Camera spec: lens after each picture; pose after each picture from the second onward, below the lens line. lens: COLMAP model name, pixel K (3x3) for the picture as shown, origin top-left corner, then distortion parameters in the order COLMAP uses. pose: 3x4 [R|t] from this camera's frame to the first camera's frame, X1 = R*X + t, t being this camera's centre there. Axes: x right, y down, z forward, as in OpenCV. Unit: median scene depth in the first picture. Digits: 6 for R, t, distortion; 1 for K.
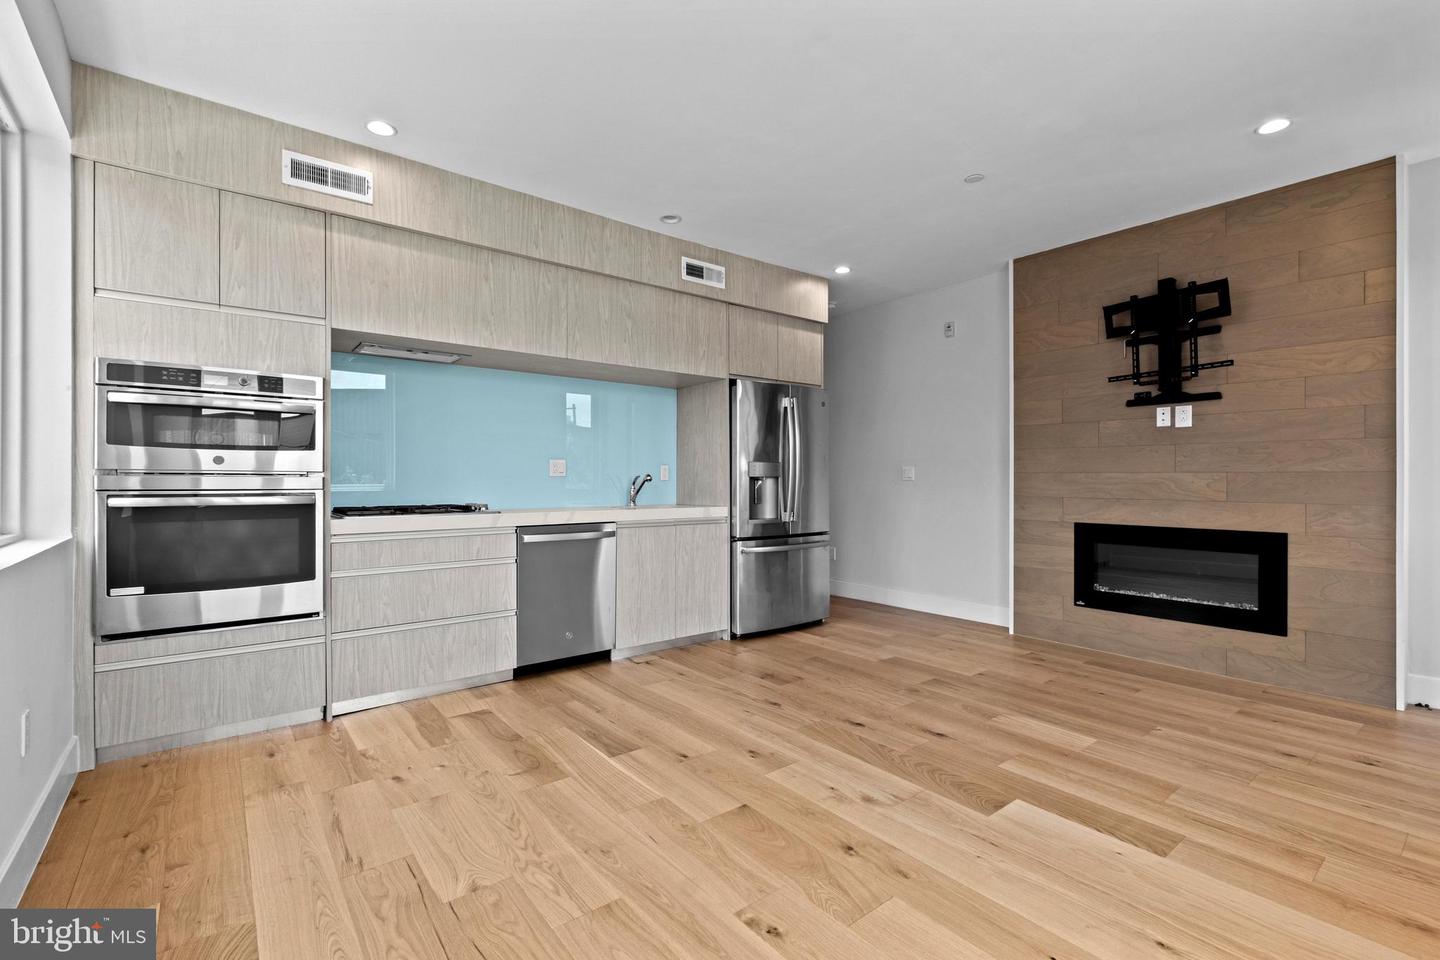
lens RADIAL K [[634.8, 0, 723.0], [0, 634.8, 483.7], [0, 0, 1]] dist [-0.000286, -0.000939]
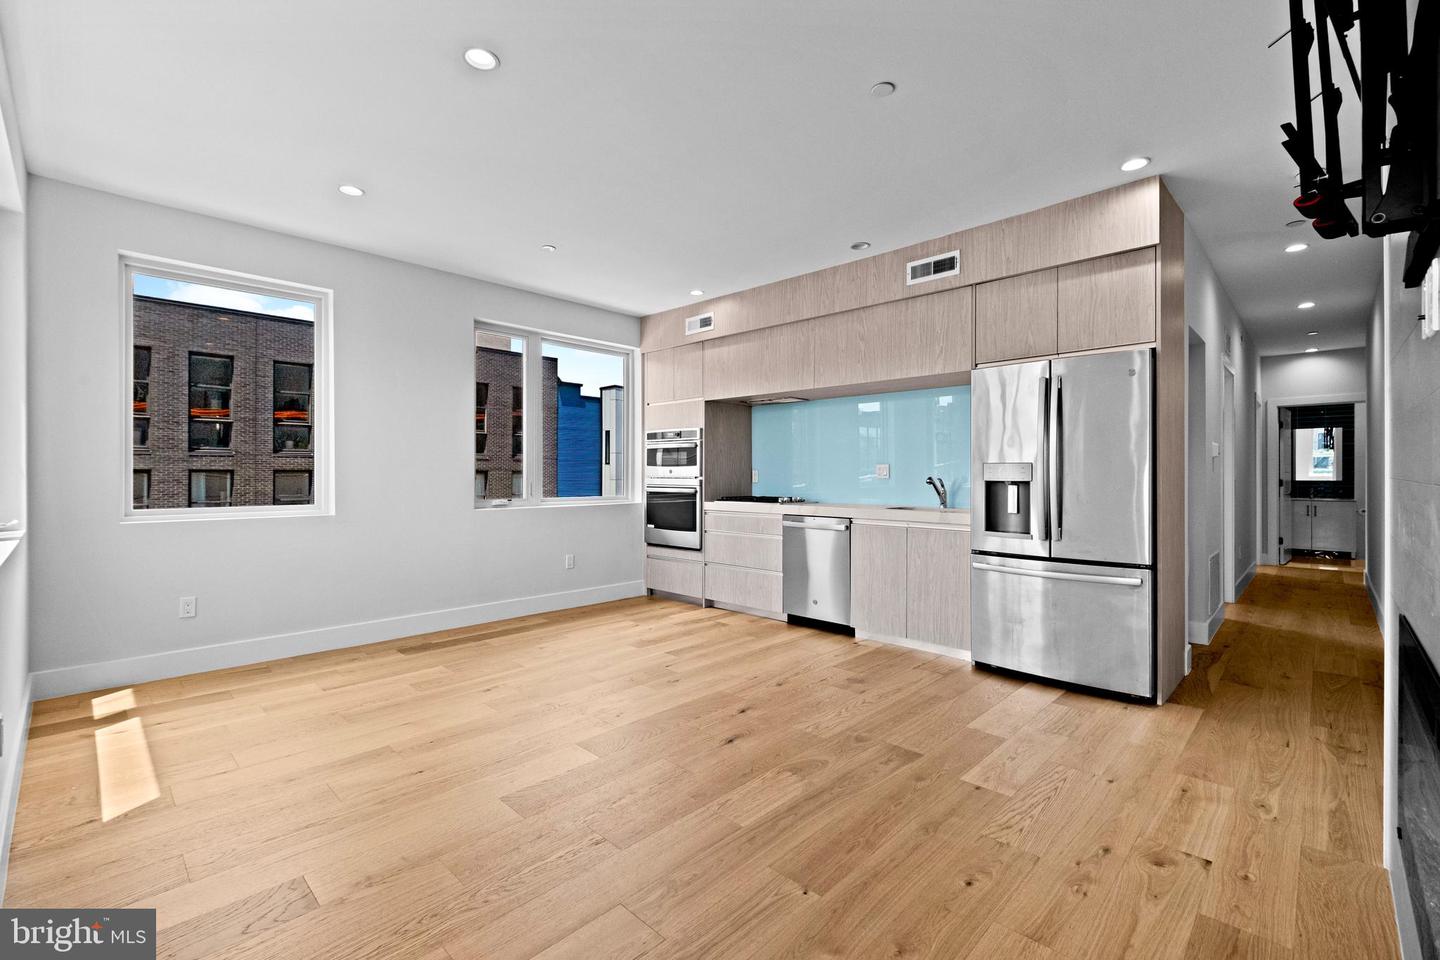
lens RADIAL K [[627.9, 0, 729.3], [0, 627.9, 474.2], [0, 0, 1]] dist [-0.001767, -0.000448]
pose [[0.137678, 0.001148, -0.990476, 0.980449], [-0.004567, 0.999989, 0.000524, -0.021418], [0.990466, 0.004452, 0.137682, 0.637057]]
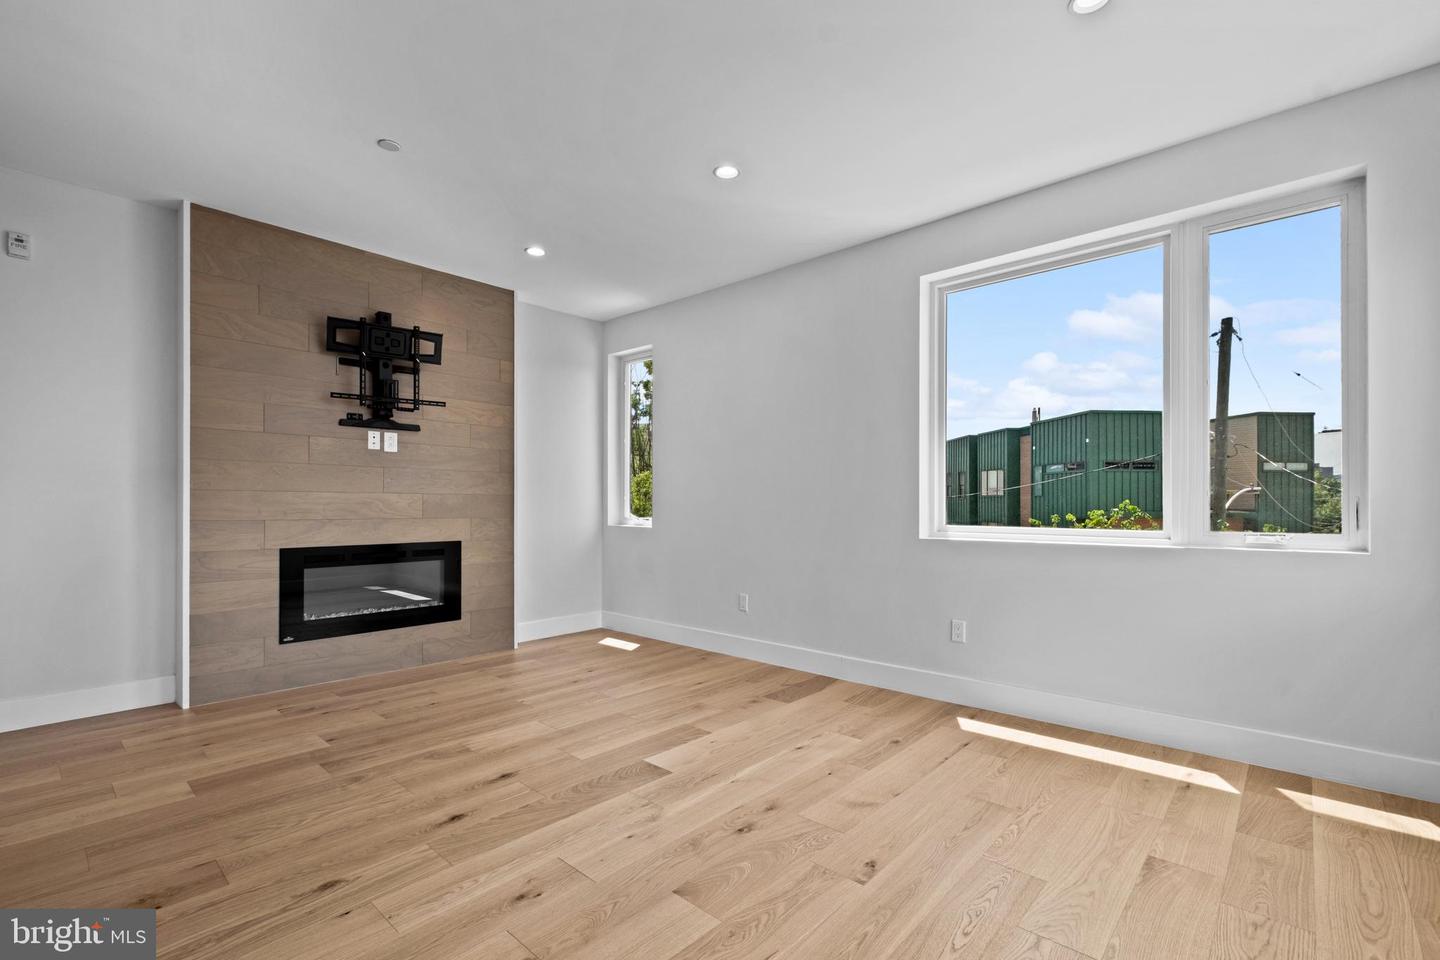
lens RADIAL K [[635.8, 0, 722.3], [0, 635.8, 502.1], [0, 0, 1]] dist [0.001905, -0.006033]
pose [[-0.161240, -0.000392, 0.986915, -0.457426], [0.004242, 0.999990, 0.001090, -0.001028], [-0.986906, 0.004362, -0.161237, 0.617803]]
